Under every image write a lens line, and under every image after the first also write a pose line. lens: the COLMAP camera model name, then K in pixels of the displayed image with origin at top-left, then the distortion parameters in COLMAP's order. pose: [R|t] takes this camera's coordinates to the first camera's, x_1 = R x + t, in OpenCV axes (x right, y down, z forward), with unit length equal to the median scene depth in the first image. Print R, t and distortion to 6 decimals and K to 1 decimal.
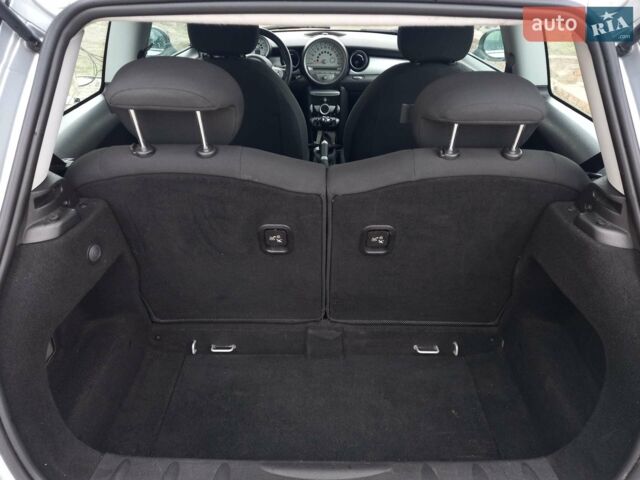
lens RADIAL K [[472.9, 0, 320.0], [0, 472.9, 240.0], [0, 0, 1]] dist [0.043618, -0.004154]
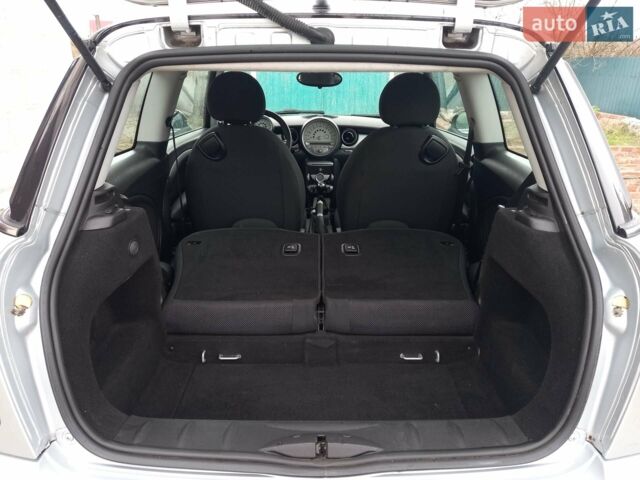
lens RADIAL K [[476.6, 0, 320.0], [0, 476.6, 240.0], [0, 0, 1]] dist [0.068562, -0.000476]
pose [[0.999964, -0.004030, 0.007415, 0.000888], [0.005434, 0.979717, -0.200314, 0.186167], [-0.006457, 0.200347, 0.979704, -0.164280]]
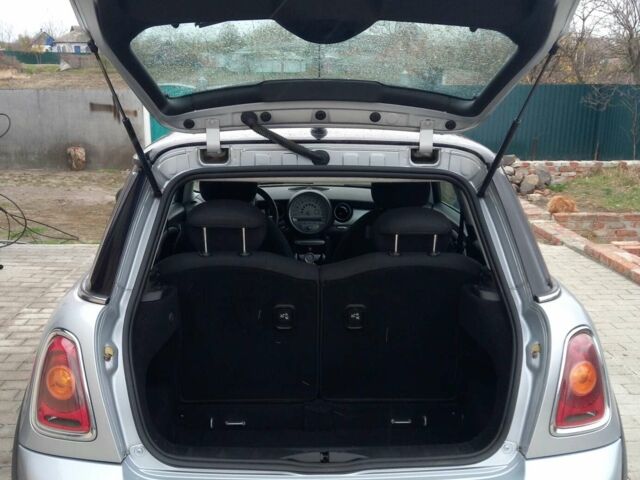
lens RADIAL K [[806.2, 0, 320.0], [0, 806.2, 240.0], [0, 0, 1]] dist [-0.018597, -0.008968]
pose [[0.999216, -0.007847, 0.038803, -0.063578], [0.020637, 0.939690, -0.341403, 0.496906], [-0.033784, 0.341936, 0.939116, -1.113716]]
